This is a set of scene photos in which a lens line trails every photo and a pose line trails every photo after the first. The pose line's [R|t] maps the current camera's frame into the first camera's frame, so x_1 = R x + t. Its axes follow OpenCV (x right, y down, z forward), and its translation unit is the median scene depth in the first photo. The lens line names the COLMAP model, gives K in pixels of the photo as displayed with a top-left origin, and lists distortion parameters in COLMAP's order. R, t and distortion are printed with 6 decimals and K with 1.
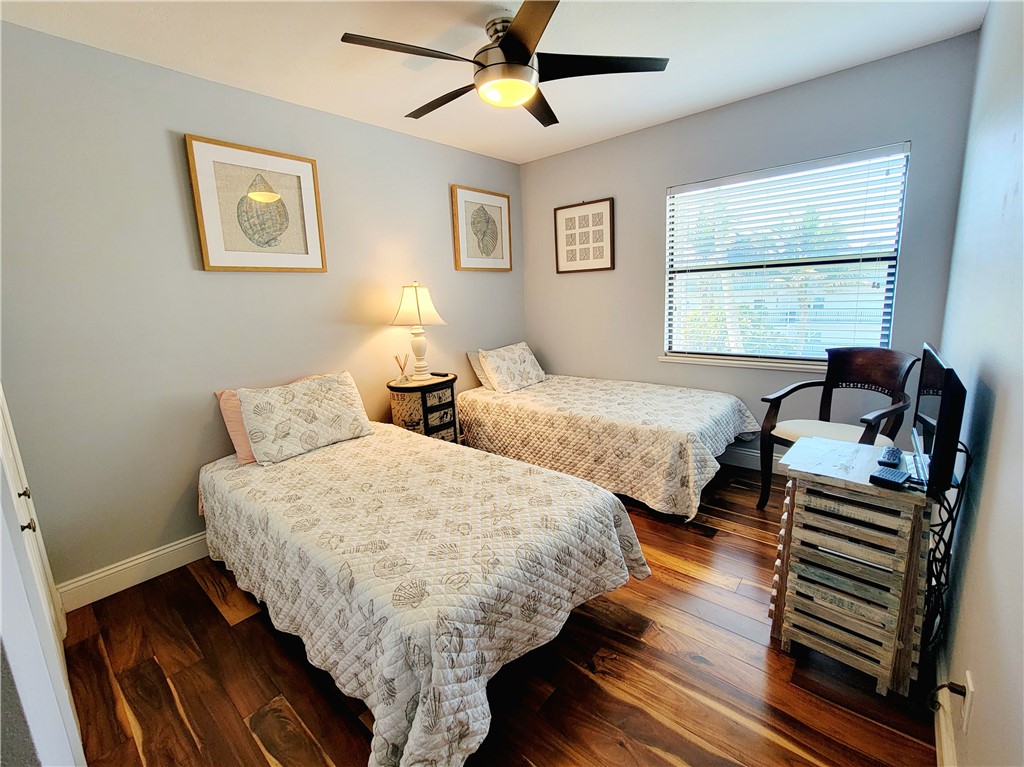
lens RADIAL K [[441.1, 0, 509.3], [0, 441.1, 380.0], [0, 0, 1]] dist [-0.002641, -0.000156]
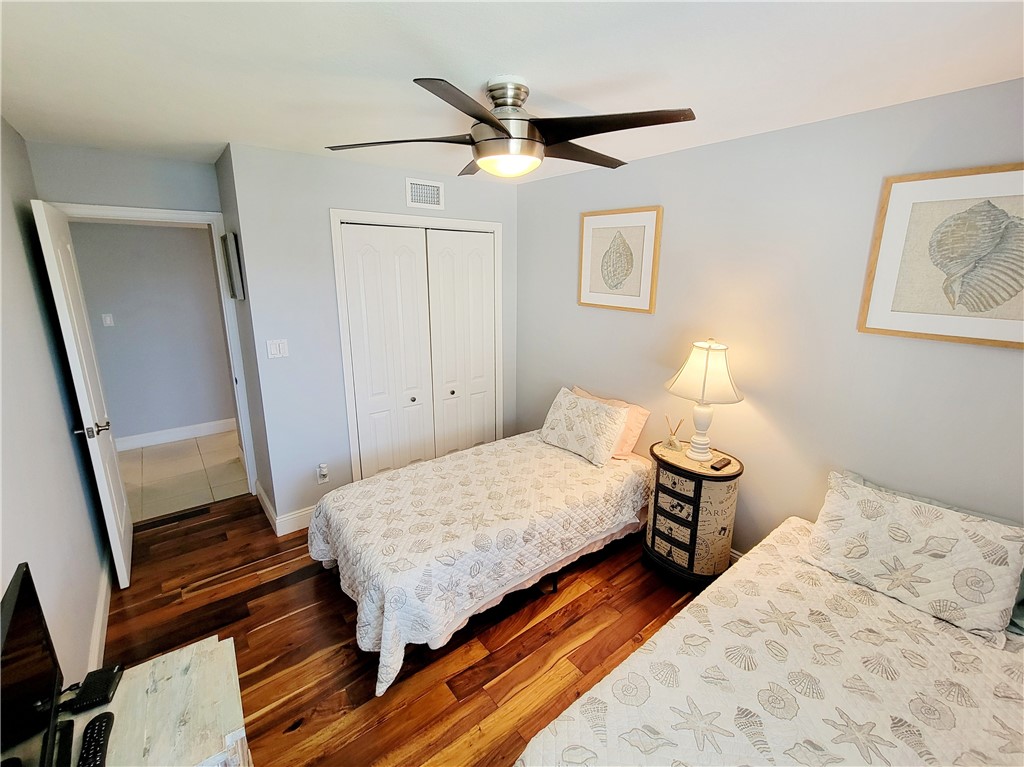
lens RADIAL K [[441.1, 0, 512.9], [0, 441.1, 378.1], [0, 0, 1]] dist [-0.002641, -0.000156]
pose [[-0.168222, 0.284694, -0.943743, 0.692564], [-0.194549, 0.928967, 0.314915, -0.386937], [0.966360, 0.236580, -0.100886, 0.870183]]
